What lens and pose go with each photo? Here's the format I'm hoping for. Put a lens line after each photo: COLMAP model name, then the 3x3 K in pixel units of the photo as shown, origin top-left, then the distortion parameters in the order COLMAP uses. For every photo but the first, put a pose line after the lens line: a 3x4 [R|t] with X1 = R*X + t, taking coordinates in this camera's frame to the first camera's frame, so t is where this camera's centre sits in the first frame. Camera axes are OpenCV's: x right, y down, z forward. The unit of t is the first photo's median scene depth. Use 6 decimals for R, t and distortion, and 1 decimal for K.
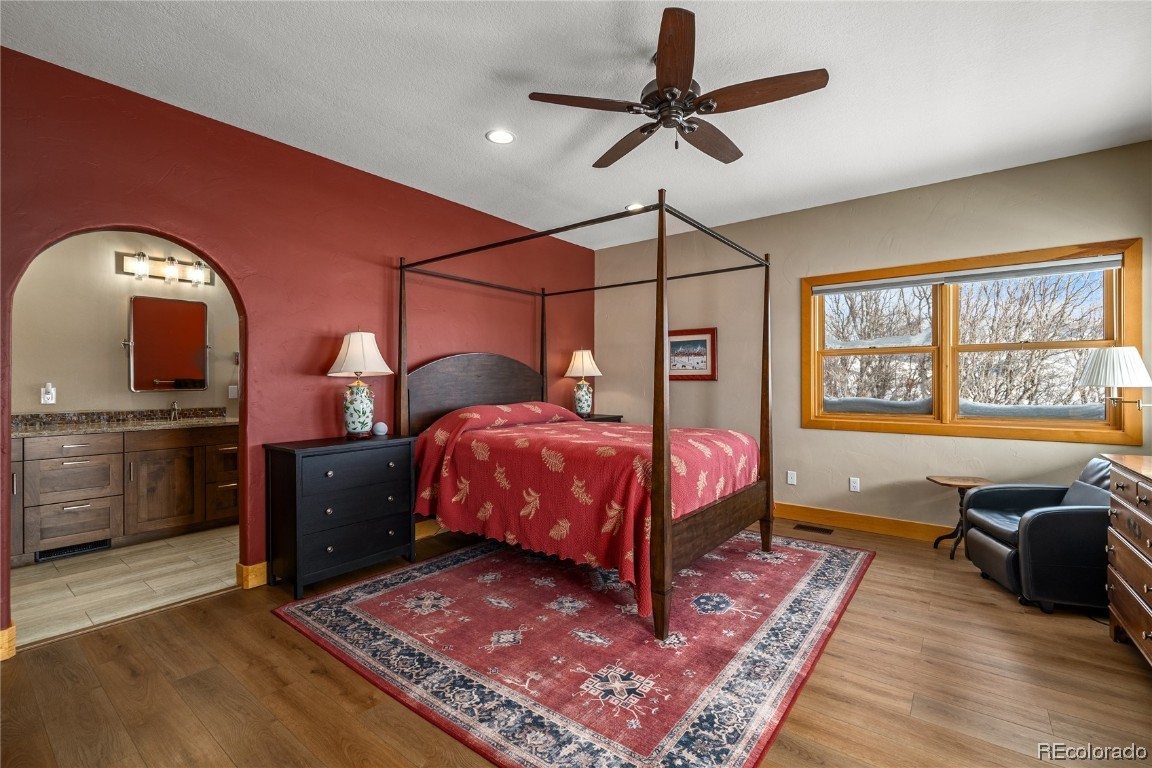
lens RADIAL K [[504.6, 0, 579.3], [0, 504.6, 382.7], [0, 0, 1]] dist [-0.009522, 0.001183]
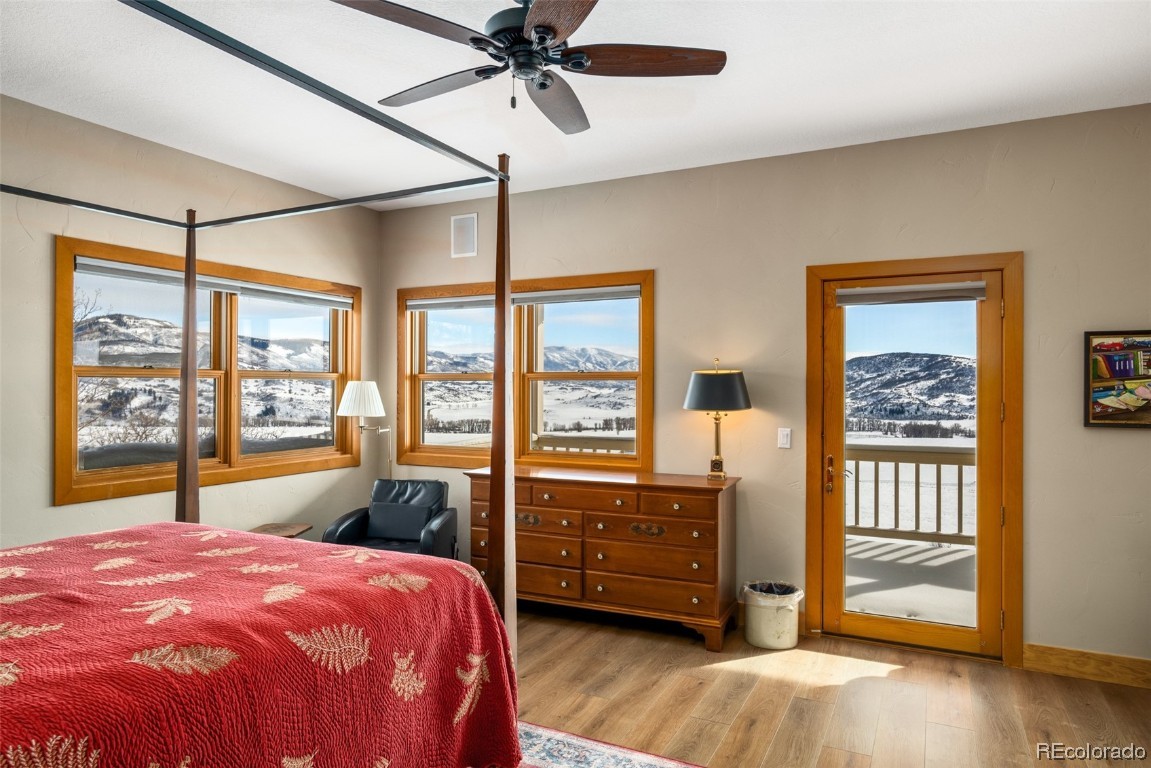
lens RADIAL K [[708.4, 0, 567.2], [0, 708.4, 384.0], [0, 0, 1]] dist [-0.007314, -0.000850]
pose [[-0.176382, 0.006595, 0.984300, -0.647061], [0.002997, 0.999977, -0.006163, -0.058743], [-0.984317, 0.001863, -0.176398, 0.895109]]
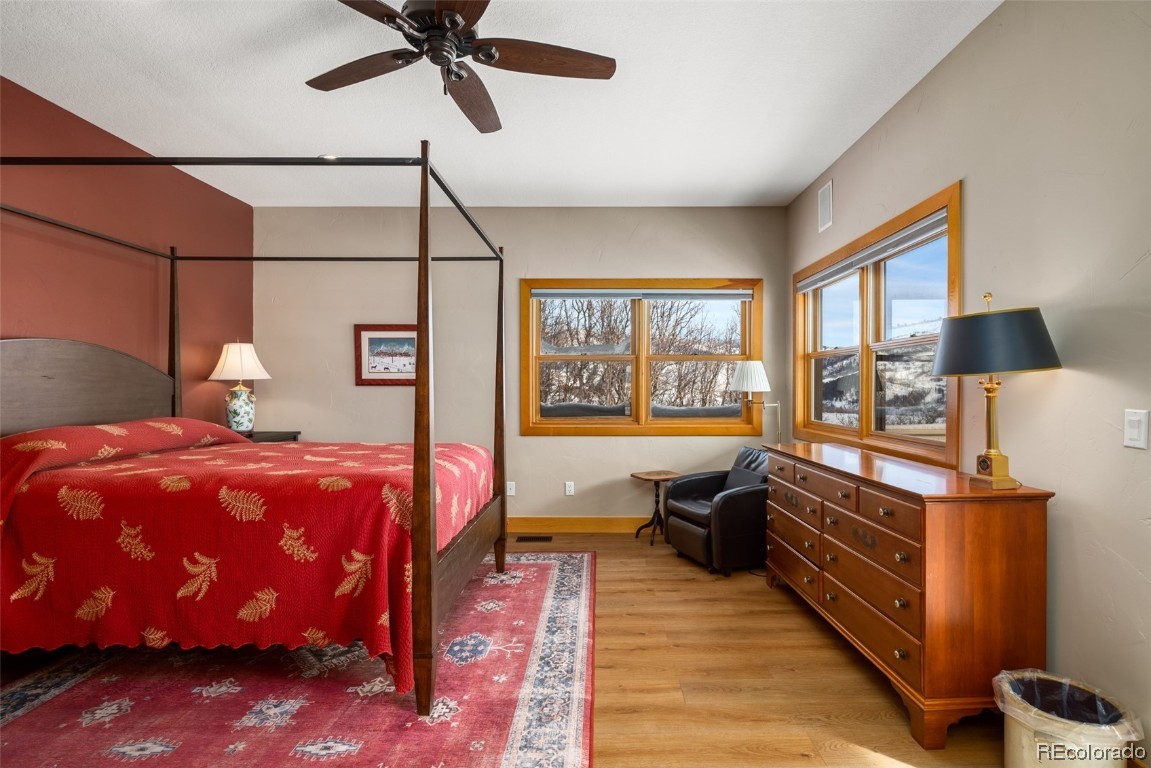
lens RADIAL K [[543.1, 0, 580.1], [0, 543.1, 393.9], [0, 0, 1]] dist [-0.000438, -0.000823]
pose [[0.788963, -0.007352, 0.614397, -0.137018], [0.000322, 0.999933, 0.011551, -0.001663], [-0.614441, -0.008916, 0.788913, 0.152811]]
